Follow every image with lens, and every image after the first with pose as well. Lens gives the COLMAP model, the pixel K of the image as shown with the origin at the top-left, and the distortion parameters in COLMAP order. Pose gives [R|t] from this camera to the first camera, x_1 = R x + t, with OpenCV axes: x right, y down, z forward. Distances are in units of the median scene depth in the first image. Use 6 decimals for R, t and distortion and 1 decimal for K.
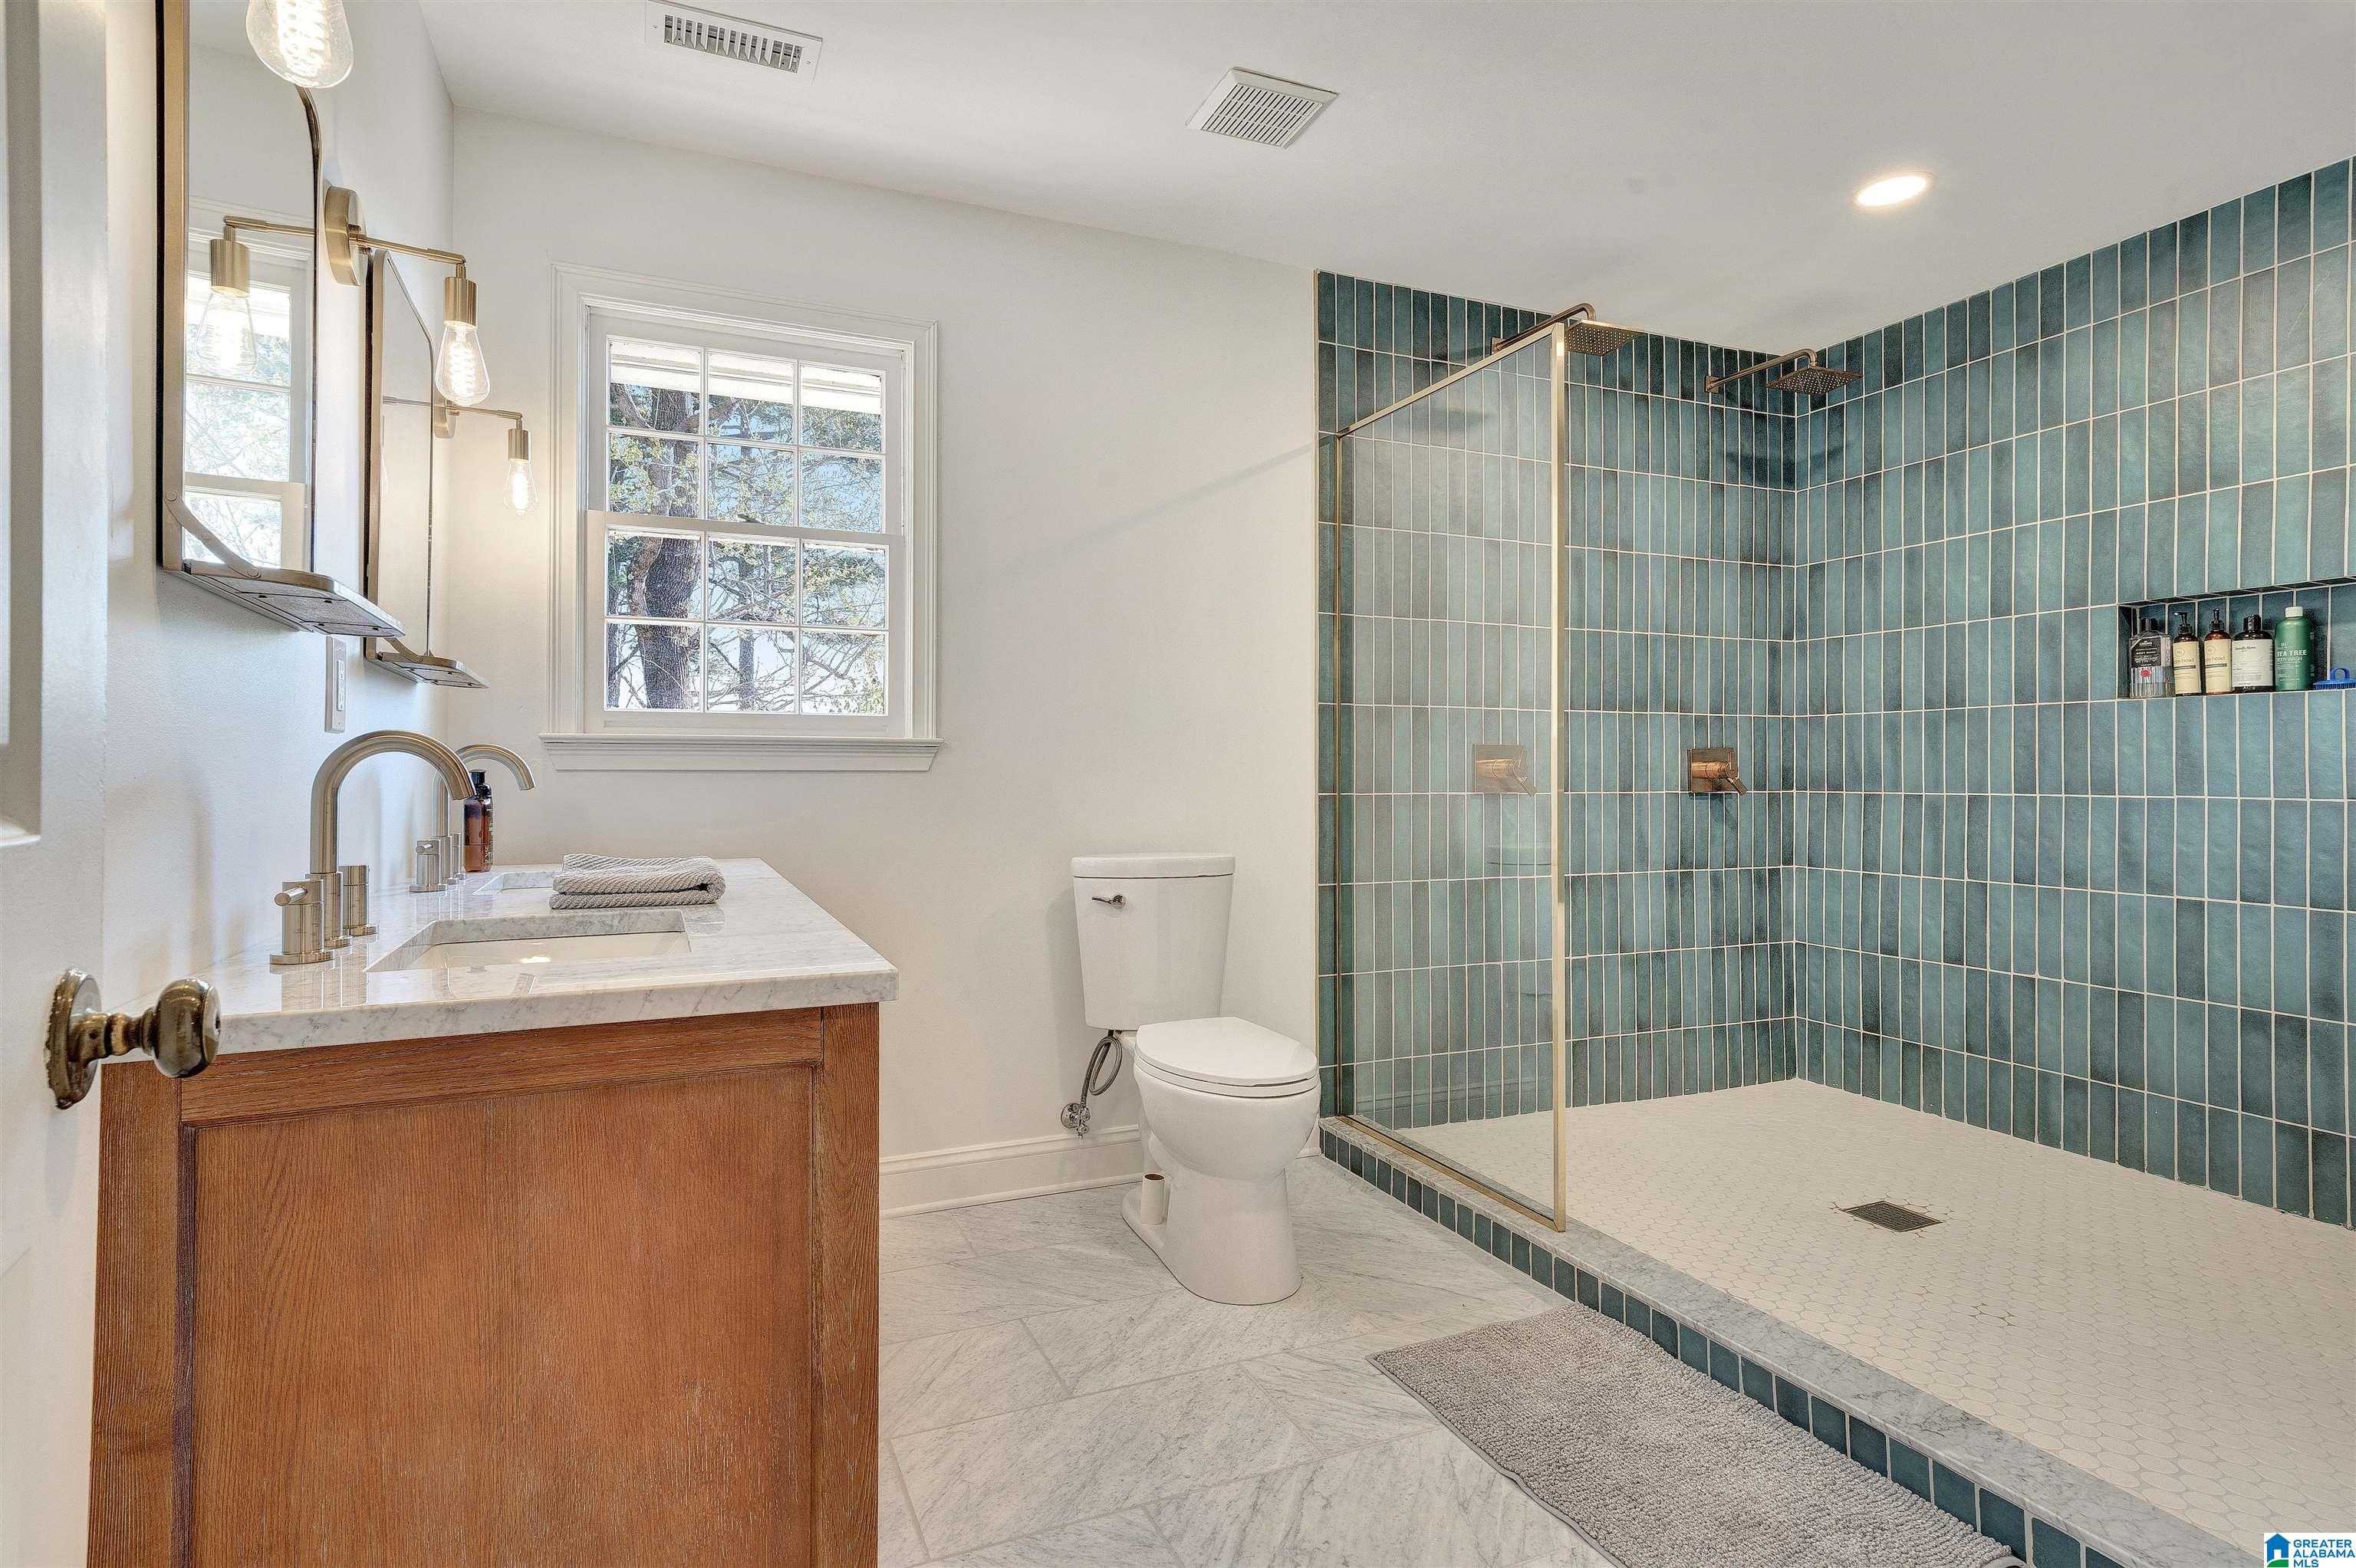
lens RADIAL K [[1186.7, 0, 1176.0], [0, 1186.7, 781.0], [0, 0, 1]] dist [-0.000783, -0.000176]
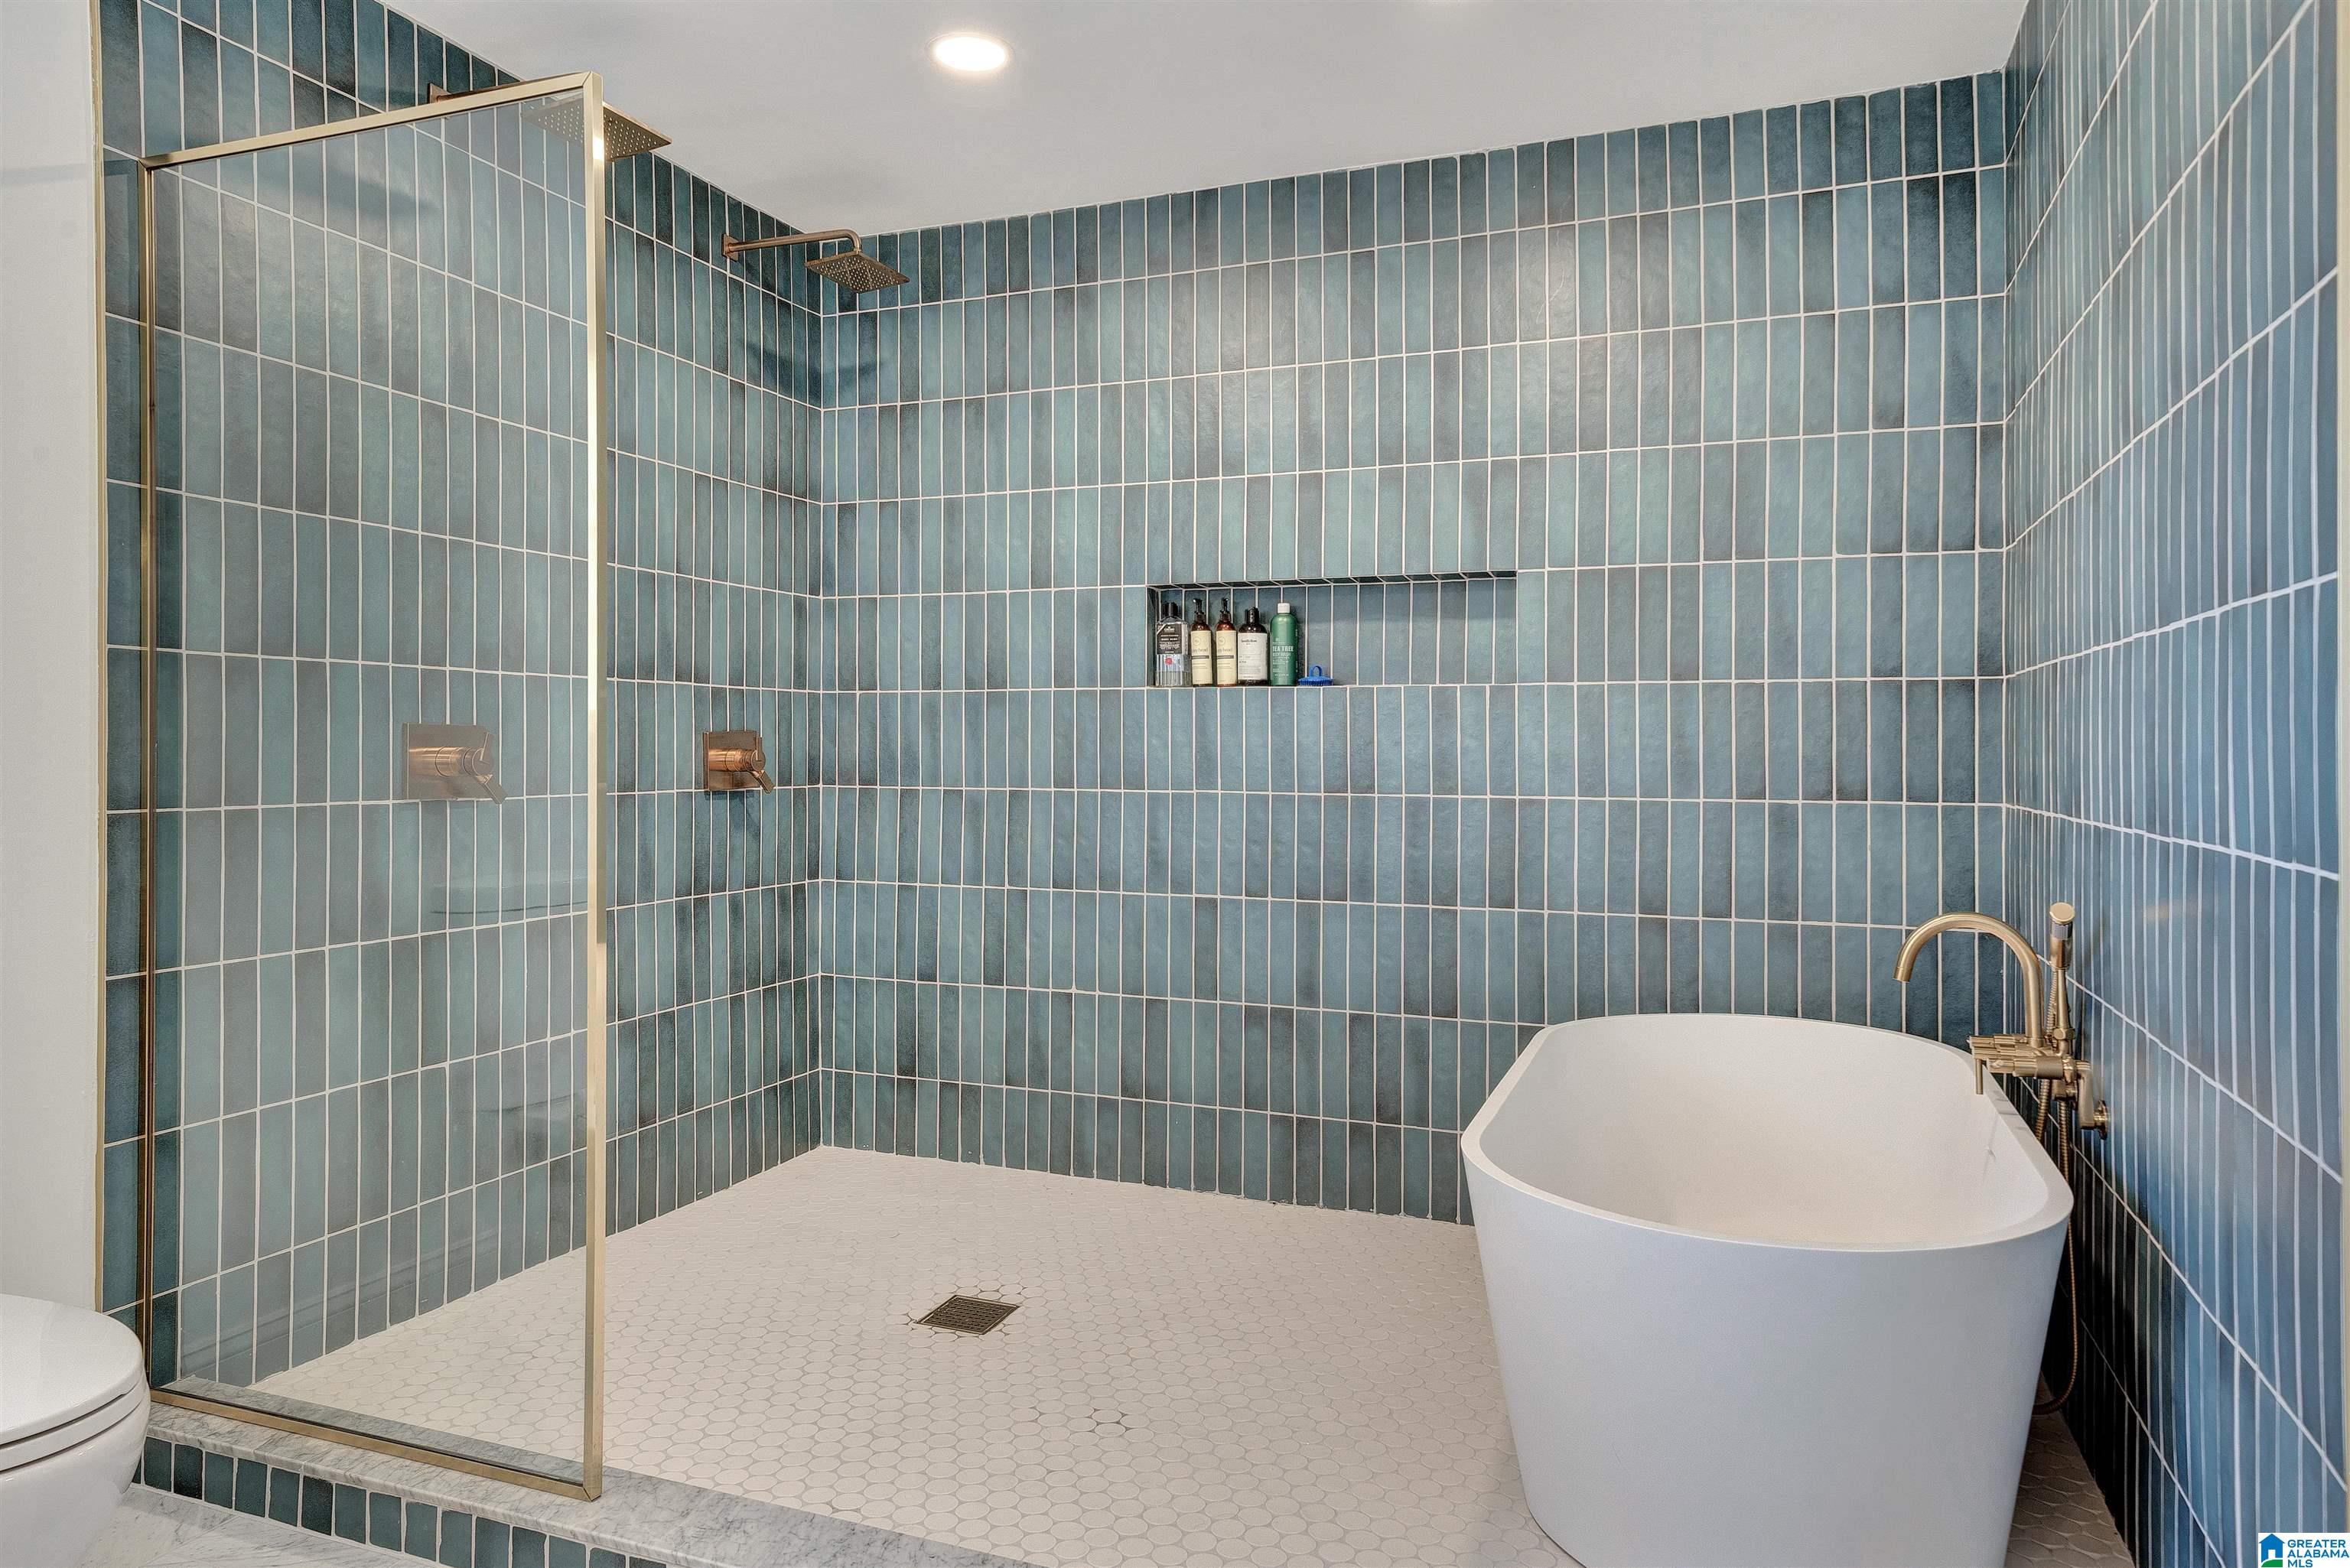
lens RADIAL K [[1493.5, 0, 1170.8], [0, 1493.5, 756.1], [0, 0, 1]] dist [0.033730, 0.001427]
pose [[0.714485, 0.001712, 0.699648, -0.017813], [-0.002712, 0.999996, 0.000322, -0.015154], [-0.699645, -0.002127, 0.714487, 0.145065]]
